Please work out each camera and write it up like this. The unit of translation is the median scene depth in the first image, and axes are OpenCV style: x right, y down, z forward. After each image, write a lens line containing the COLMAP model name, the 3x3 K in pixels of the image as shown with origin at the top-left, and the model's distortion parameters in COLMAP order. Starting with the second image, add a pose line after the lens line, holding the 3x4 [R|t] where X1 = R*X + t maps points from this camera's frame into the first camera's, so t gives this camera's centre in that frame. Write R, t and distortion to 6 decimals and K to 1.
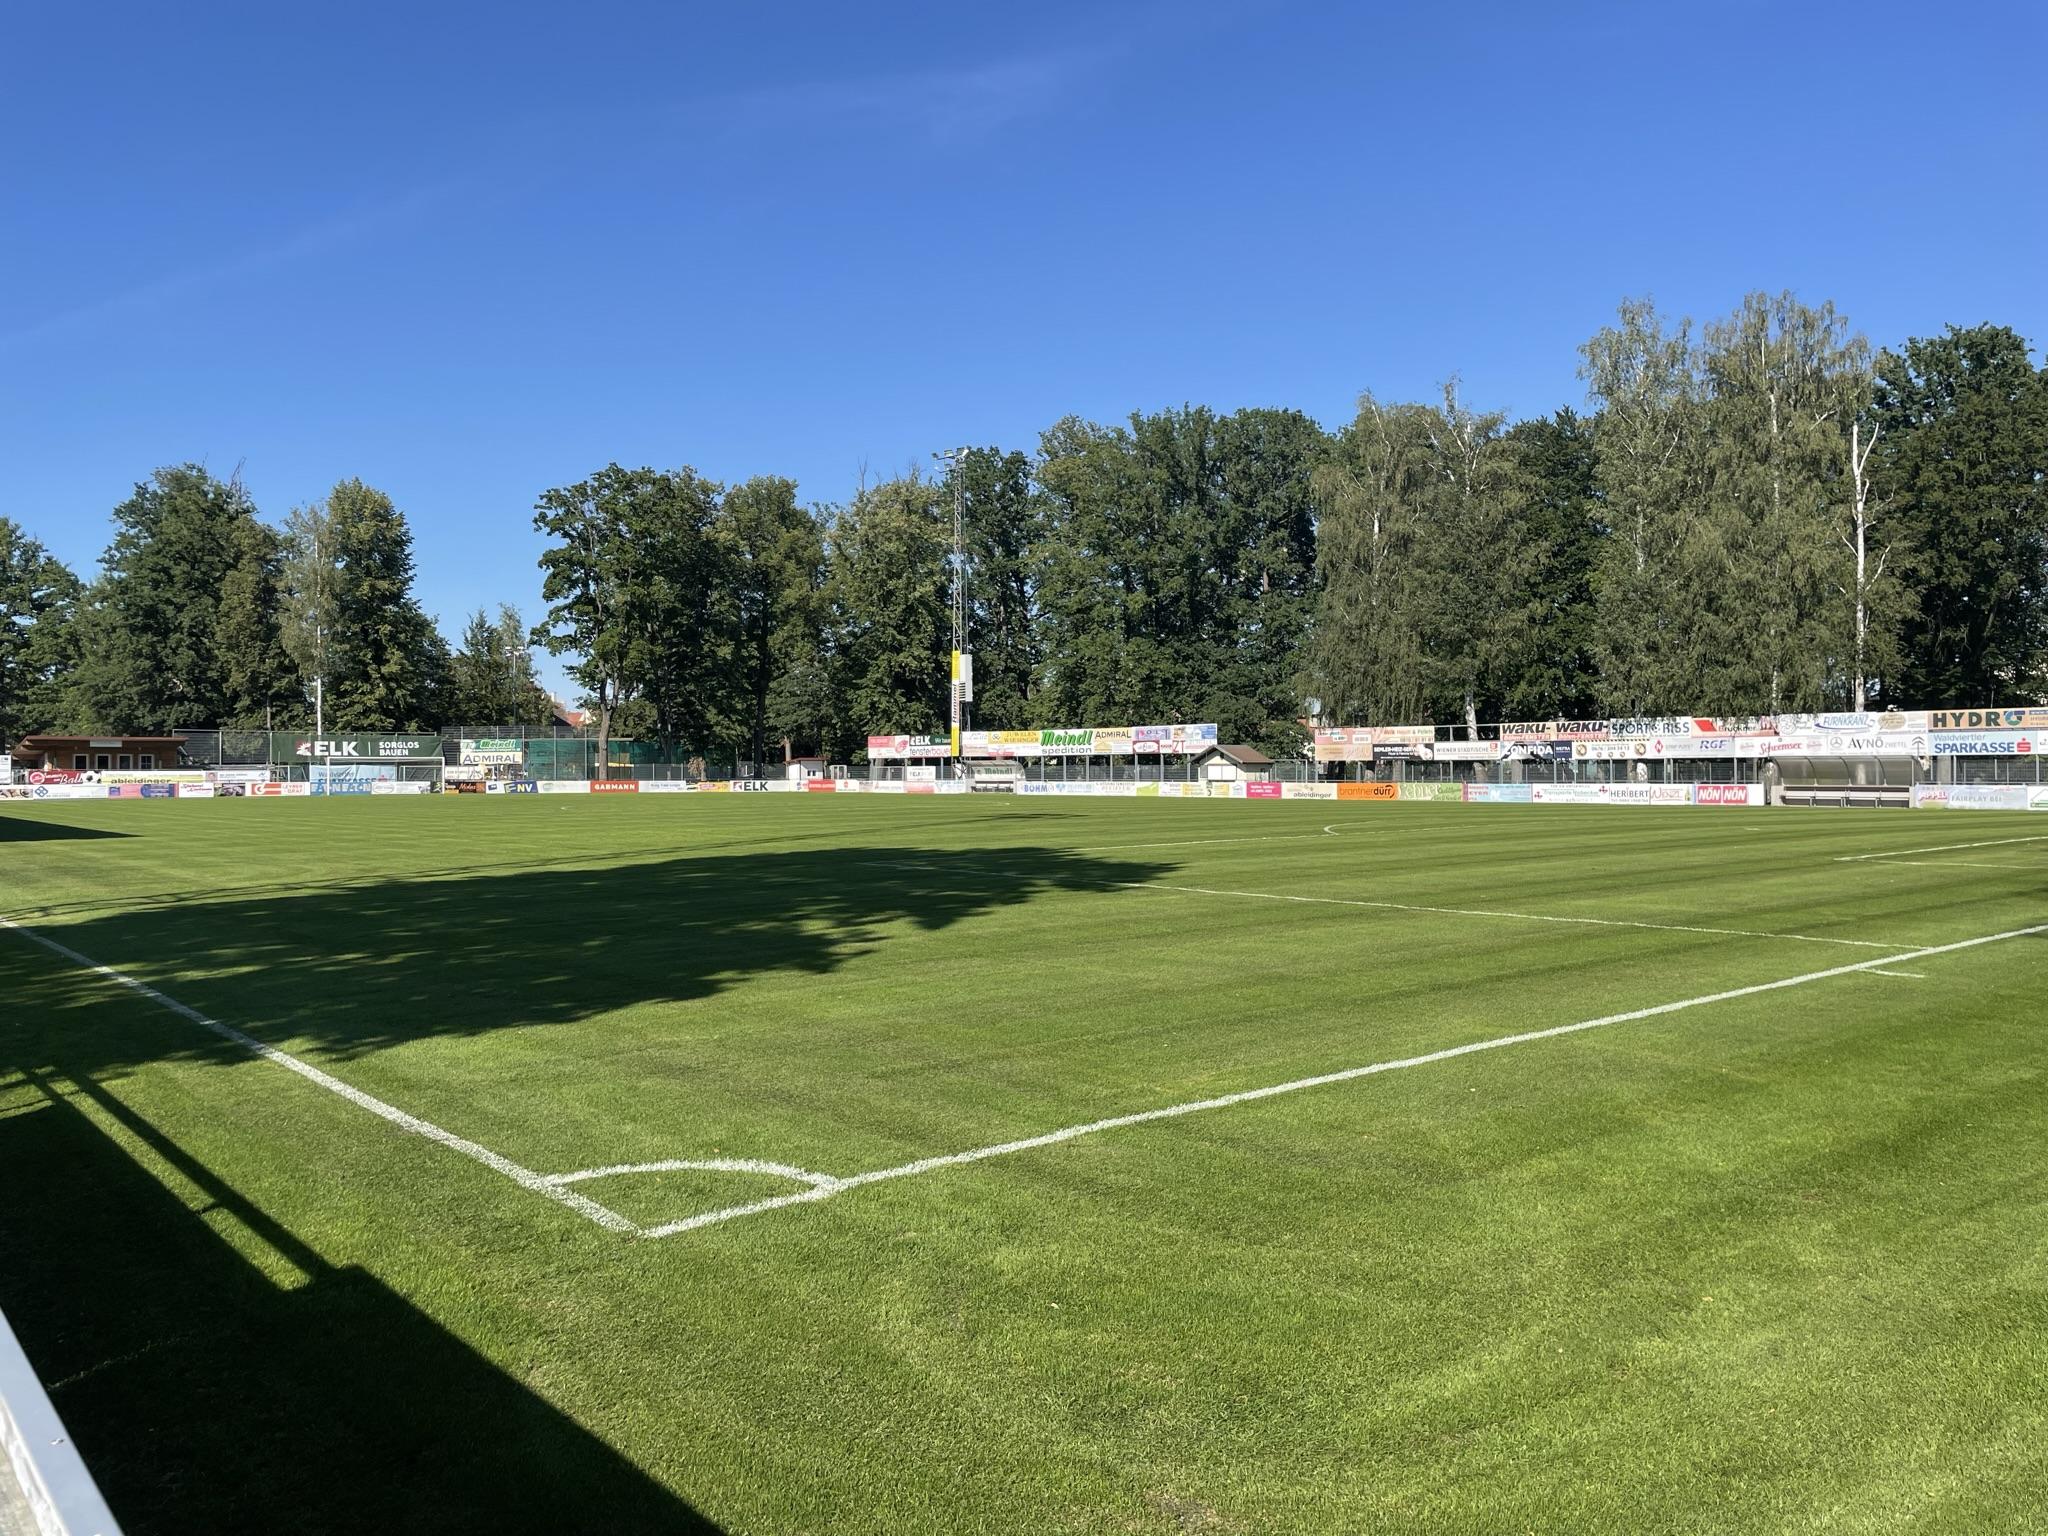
lens RADIAL K [[1522.5, 0, 1024.0], [0, 1522.5, 768.0], [0, 0, 1]] dist [0.081727, -0.129236]
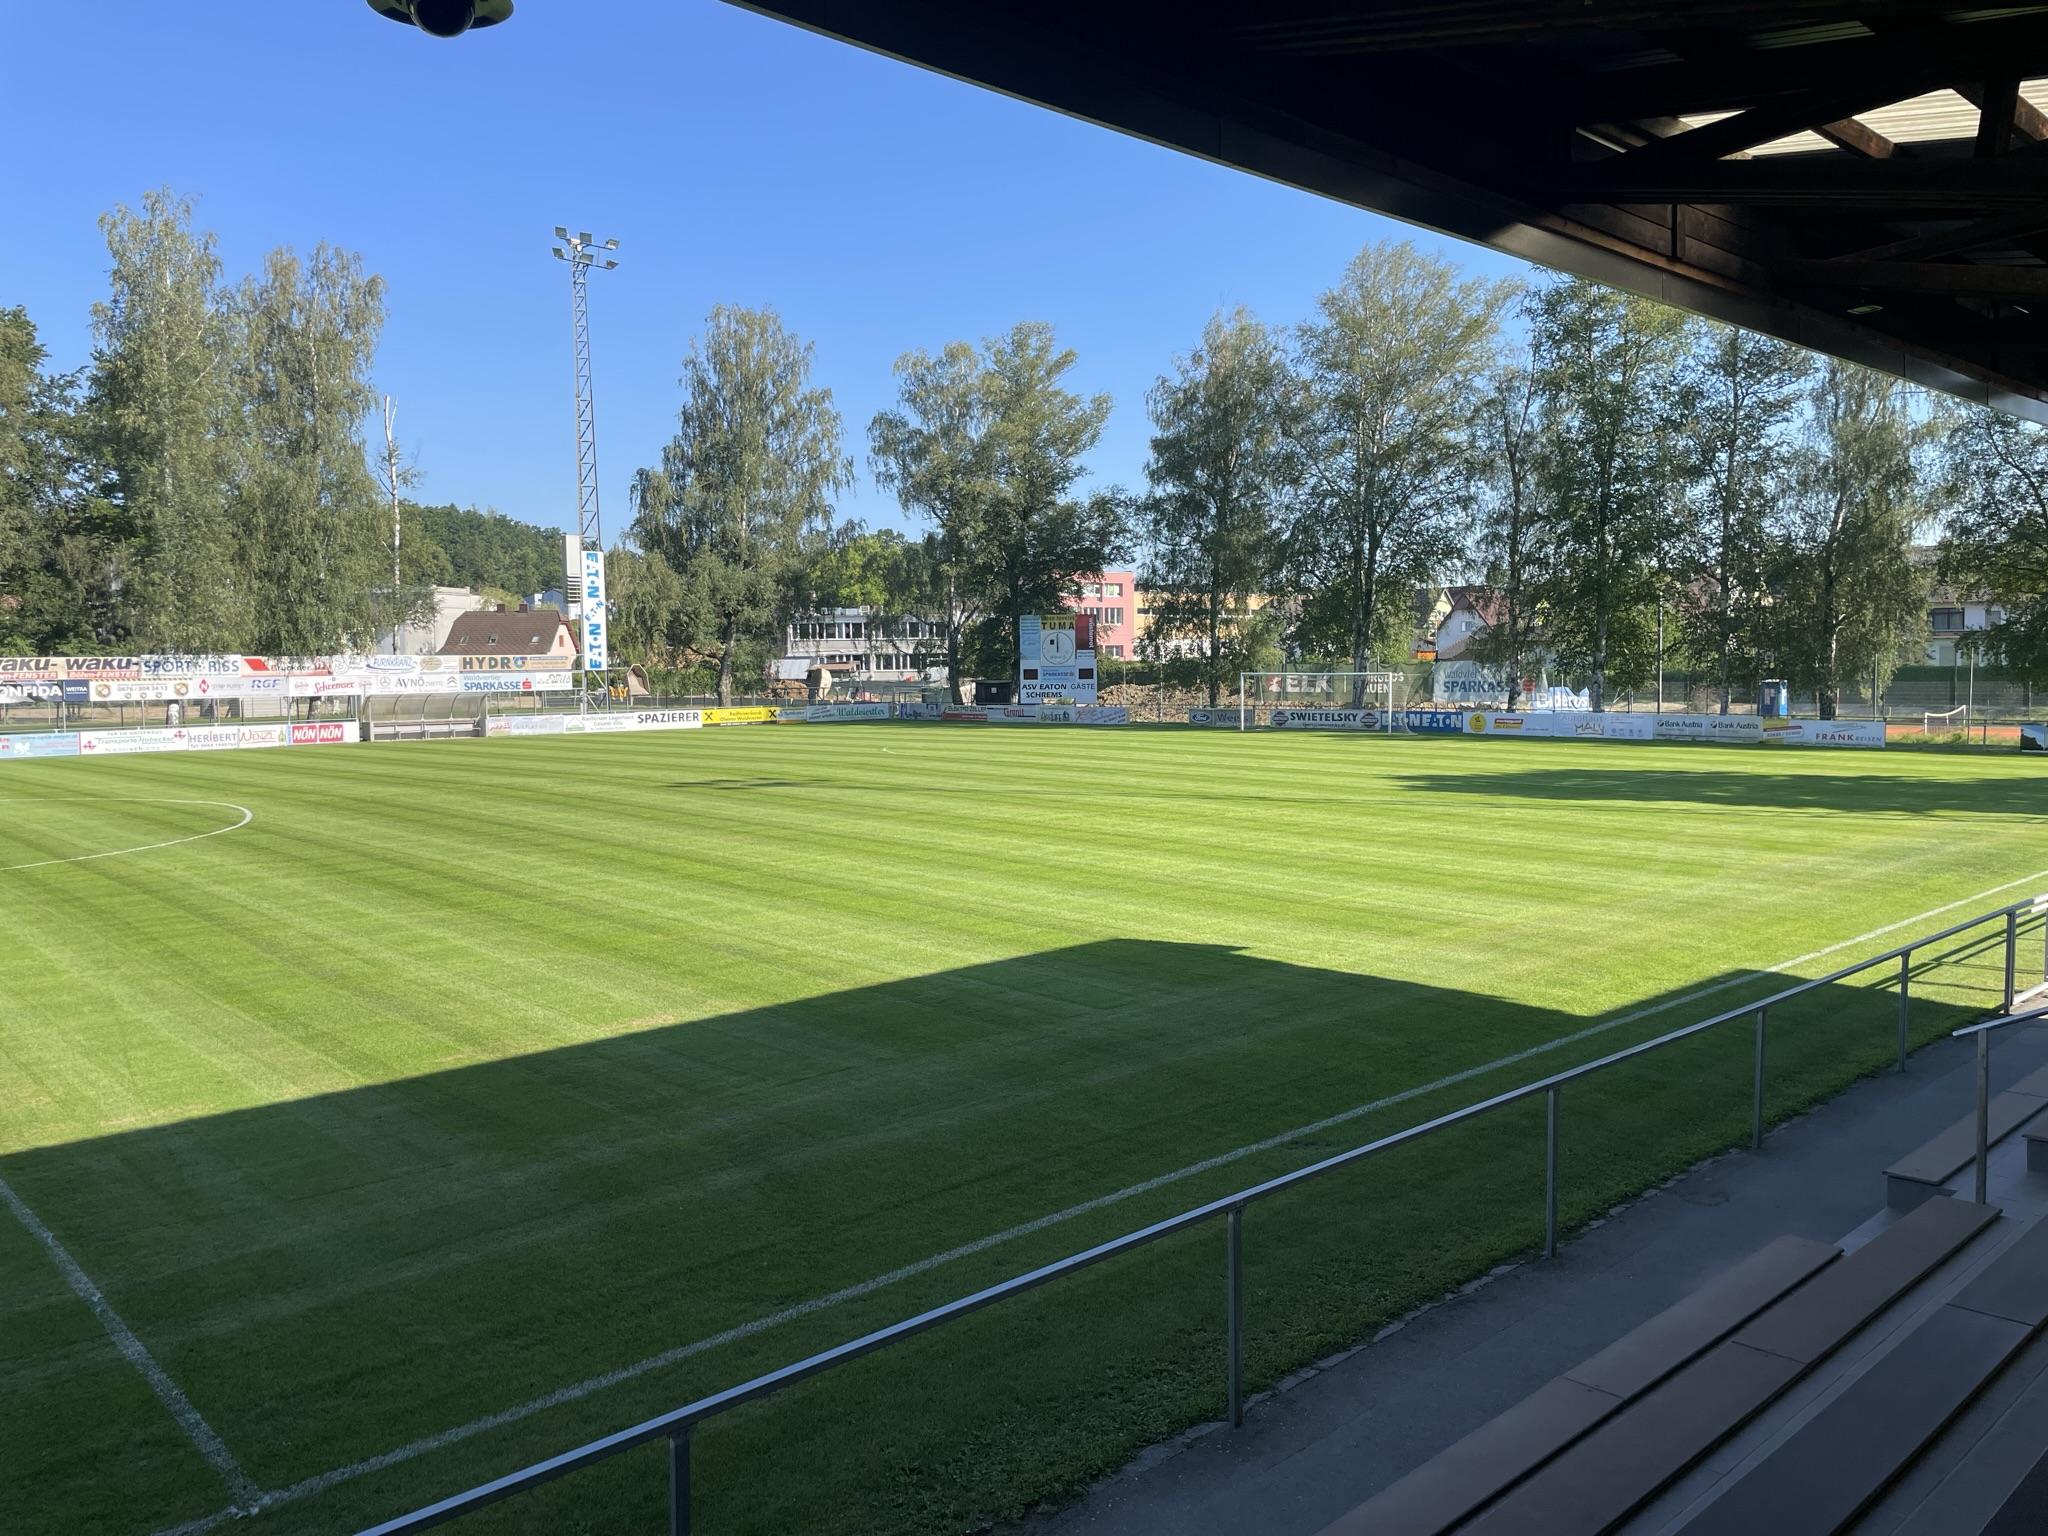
lens RADIAL K [[1539.1, 0, 999.8], [0, 1539.1, 745.7], [0, 0, 1]] dist [0.091100, -0.115550]
pose [[-0.040798, -0.050785, 0.997876, -0.353746], [0.010823, 0.998626, 0.051266, -0.013528], [-0.999109, 0.012892, -0.040192, 0.353116]]
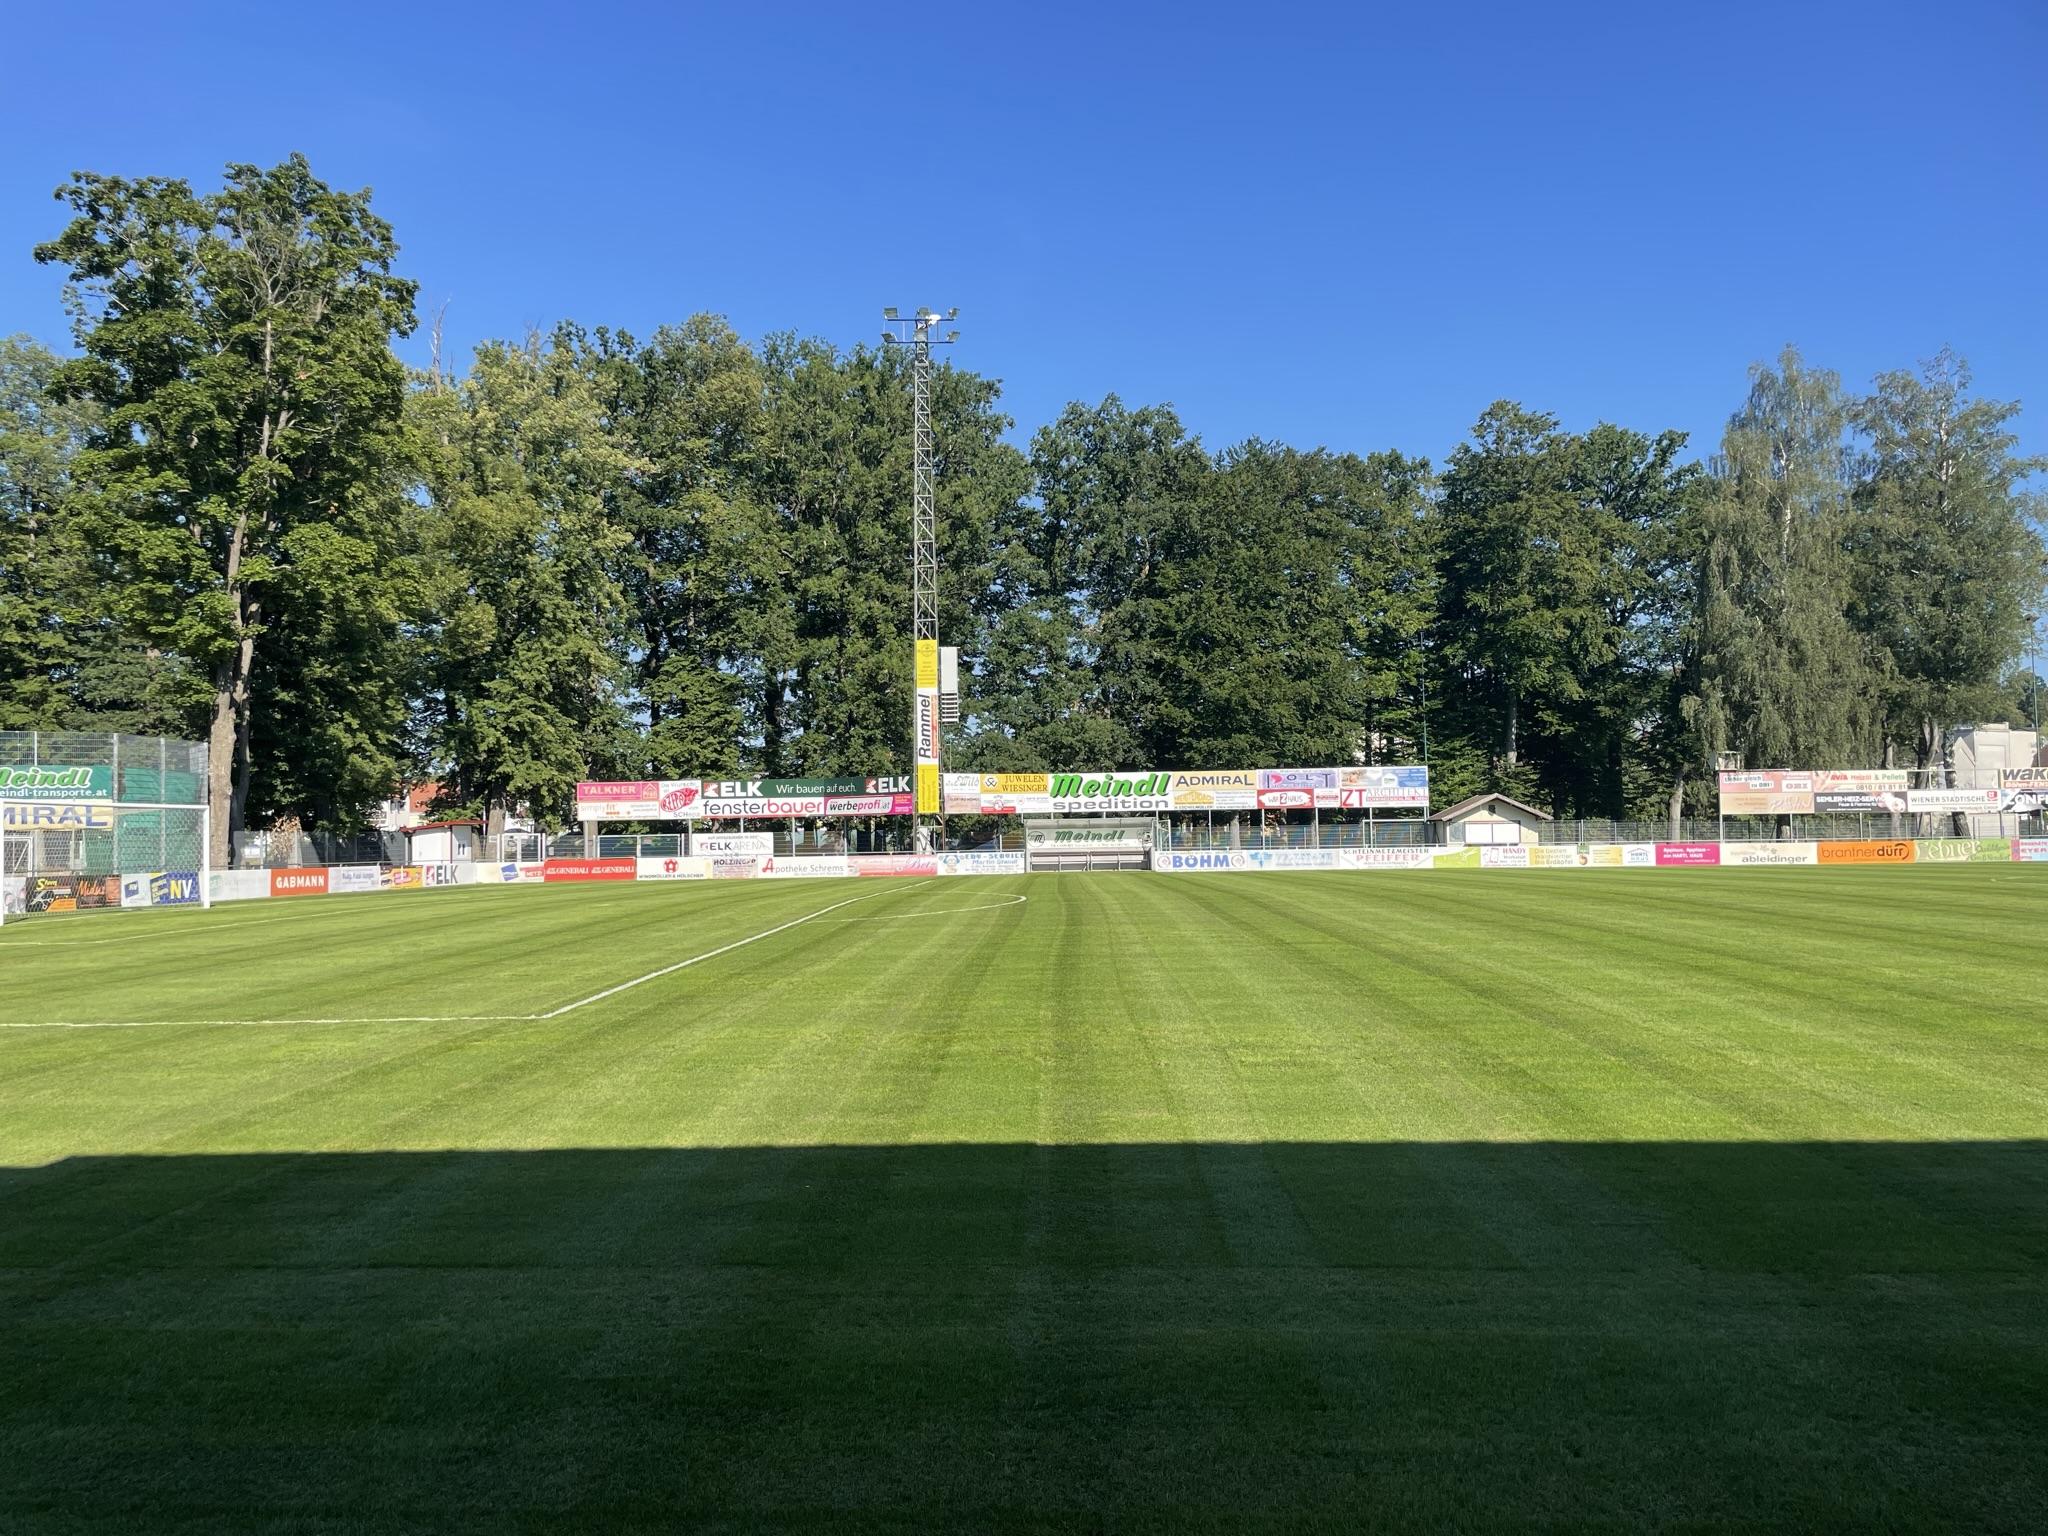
lens RADIAL K [[1542.3, 0, 1001.3], [0, 1542.3, 772.9], [0, 0, 1]] dist [0.094973, -0.121286]
pose [[0.675244, 0.023865, 0.737209, -0.480923], [0.012110, 0.998983, -0.043431, 0.003169], [-0.737495, 0.038254, 0.674268, 0.568927]]
